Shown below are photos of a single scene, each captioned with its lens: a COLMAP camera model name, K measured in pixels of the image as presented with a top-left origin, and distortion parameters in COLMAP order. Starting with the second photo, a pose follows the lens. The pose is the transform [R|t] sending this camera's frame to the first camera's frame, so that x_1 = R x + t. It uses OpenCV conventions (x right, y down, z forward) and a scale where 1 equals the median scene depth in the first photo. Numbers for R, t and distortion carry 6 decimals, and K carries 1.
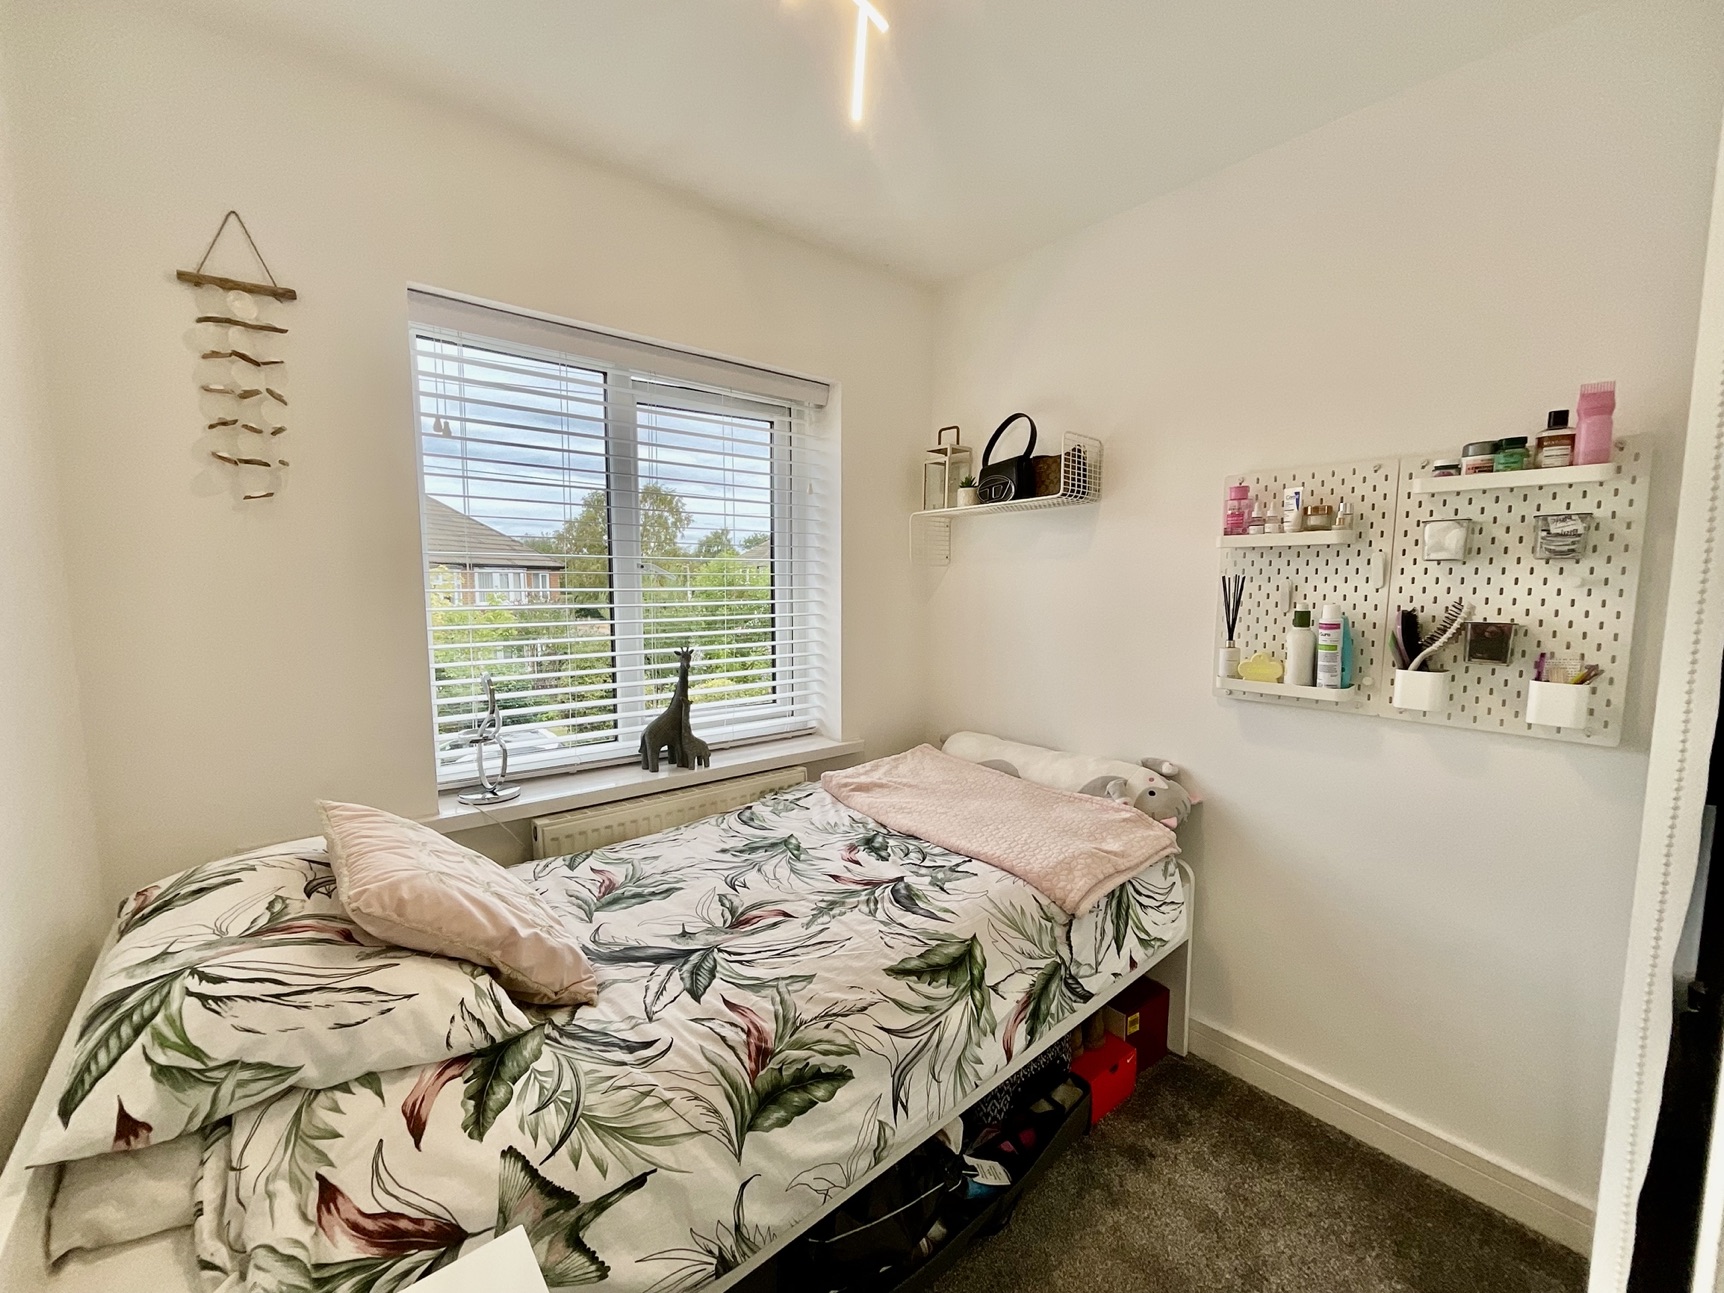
lens RADIAL K [[705.9, 0, 839.9], [0, 705.9, 649.8], [0, 0, 1]] dist [0.001201, 0.000963]
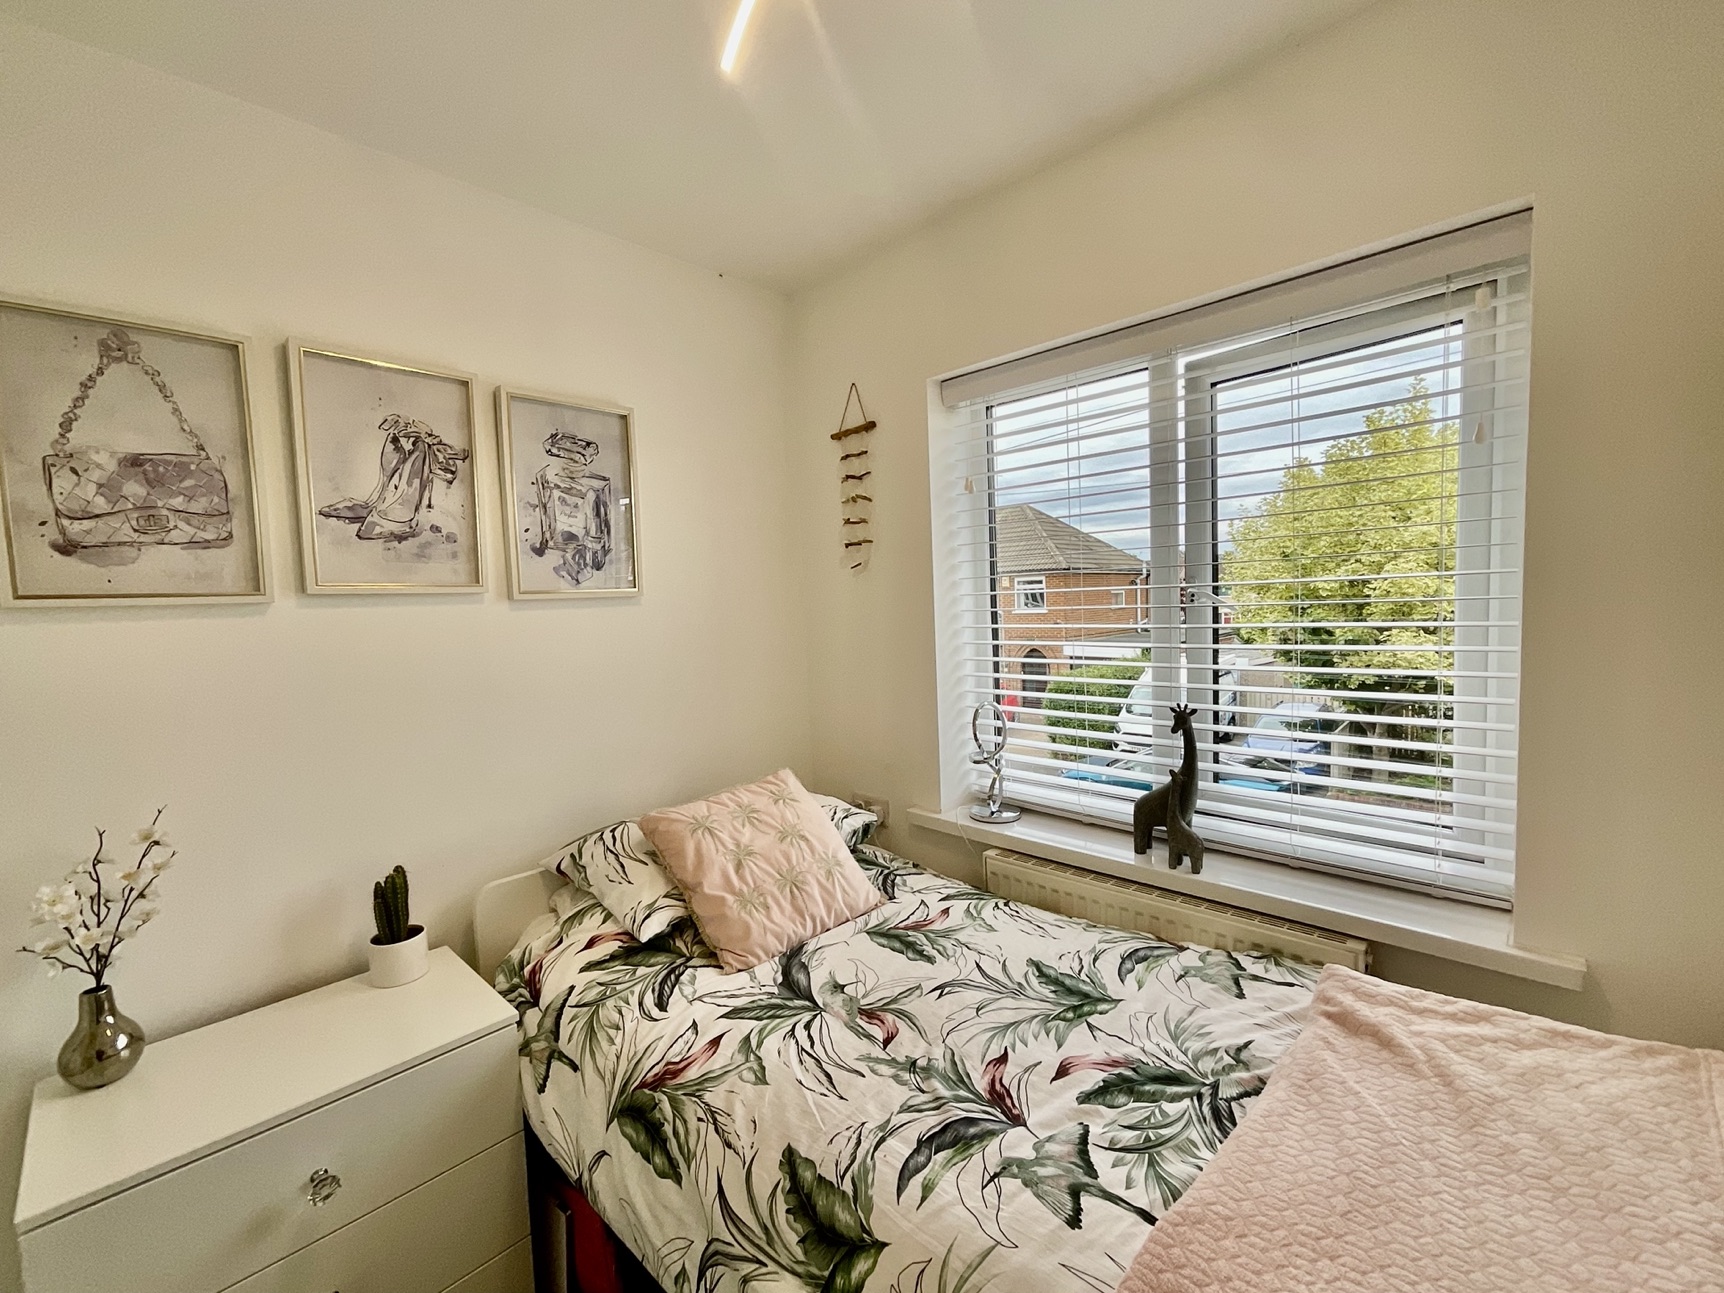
lens RADIAL K [[705.9, 0, 839.9], [0, 705.9, 649.8], [0, 0, 1]] dist [0.001201, 0.000963]
pose [[0.118247, 0.060965, -0.991111, 0.680280], [-0.056184, 0.996925, 0.054619, -0.117492], [0.991393, 0.049227, 0.121308, 0.783036]]
